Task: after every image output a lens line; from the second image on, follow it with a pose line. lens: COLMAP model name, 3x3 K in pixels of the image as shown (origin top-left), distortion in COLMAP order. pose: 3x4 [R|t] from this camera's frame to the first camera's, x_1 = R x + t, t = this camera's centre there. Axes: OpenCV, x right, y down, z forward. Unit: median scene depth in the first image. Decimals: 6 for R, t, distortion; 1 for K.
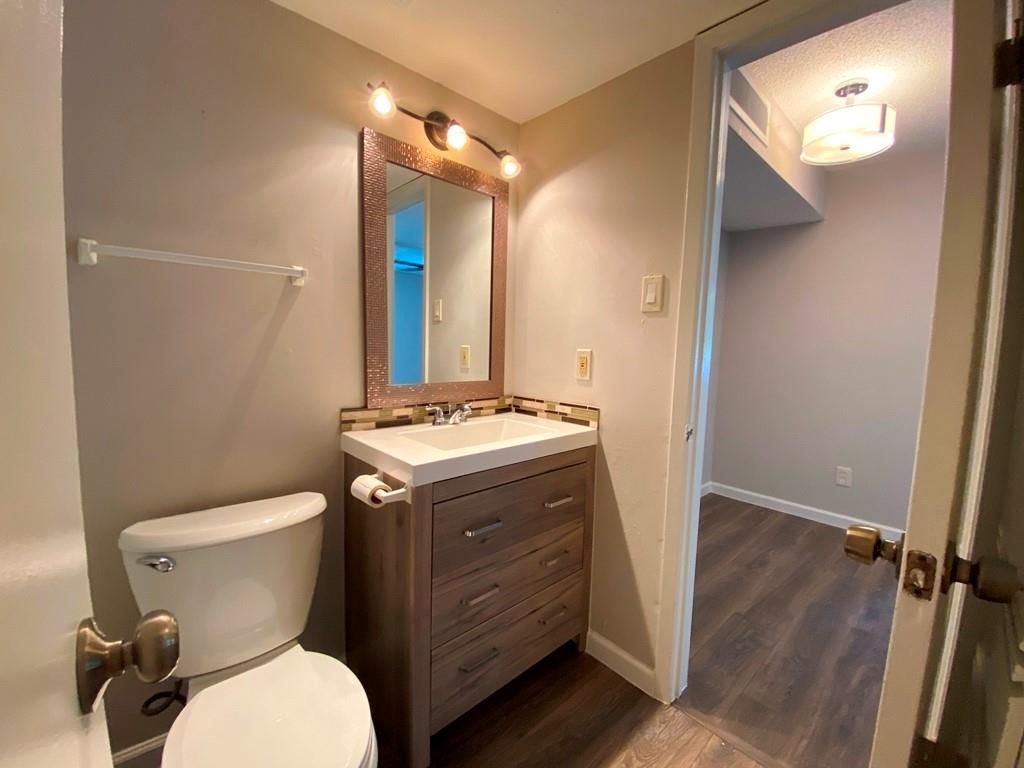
lens RADIAL K [[418.2, 0, 510.3], [0, 418.2, 385.6], [0, 0, 1]] dist [0.031214, -0.024916]
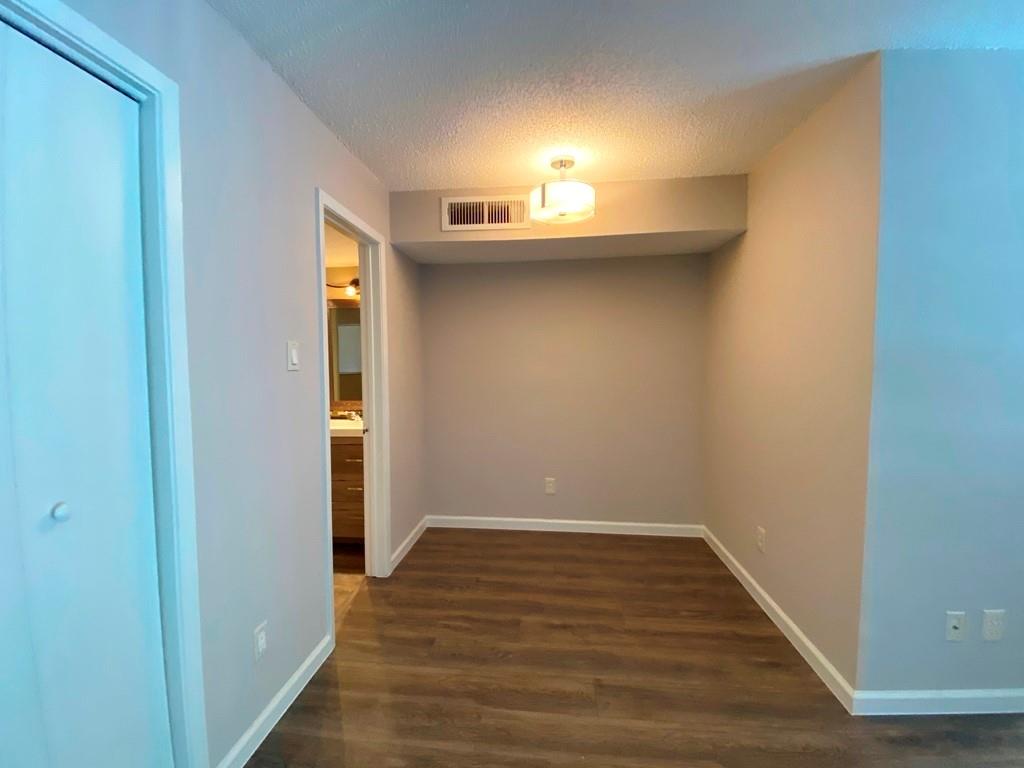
lens RADIAL K [[418.2, 0, 510.3], [0, 418.2, 385.6], [0, 0, 1]] dist [0.031214, -0.024916]
pose [[0.656818, 0.008388, -0.754002, 2.112507], [-0.043853, 0.998671, -0.027091, -0.065096], [0.752773, 0.050859, 0.656313, 0.201077]]
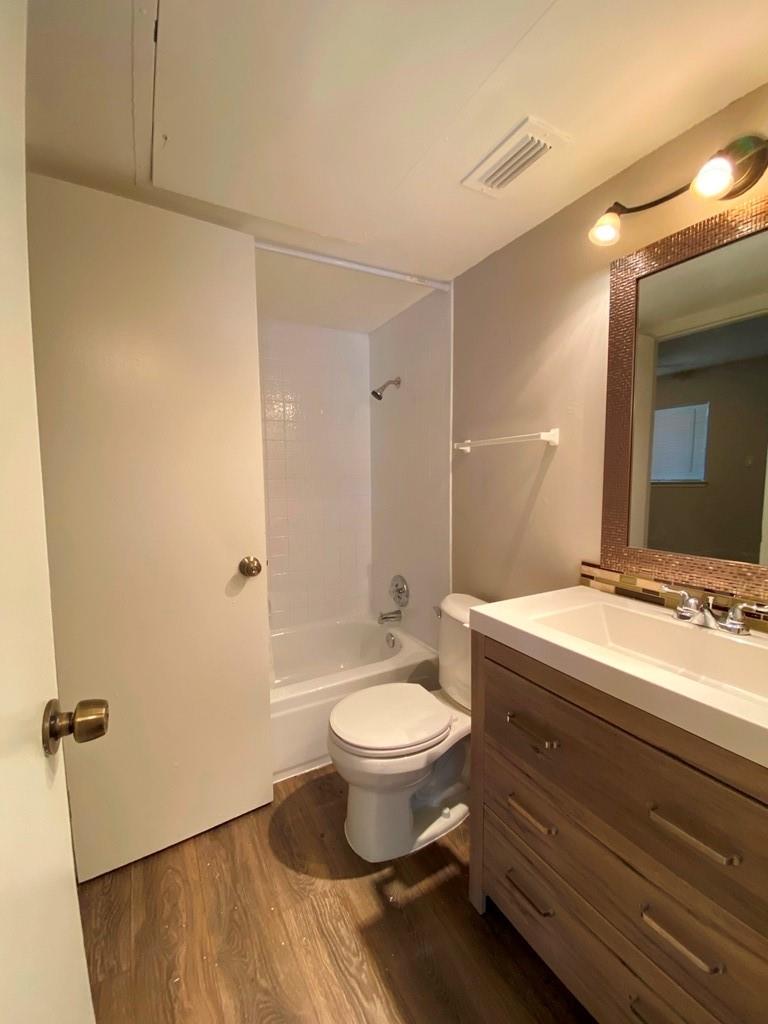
lens RADIAL K [[418.2, 0, 382.9], [0, 418.2, 507.7], [0, 0, 1]] dist [0.031214, -0.024916]
pose [[-0.232742, 0.047728, -0.971367, 0.629370], [-0.091429, 0.993298, 0.070712, -0.092658], [0.968231, 0.105269, -0.226818, 0.711678]]
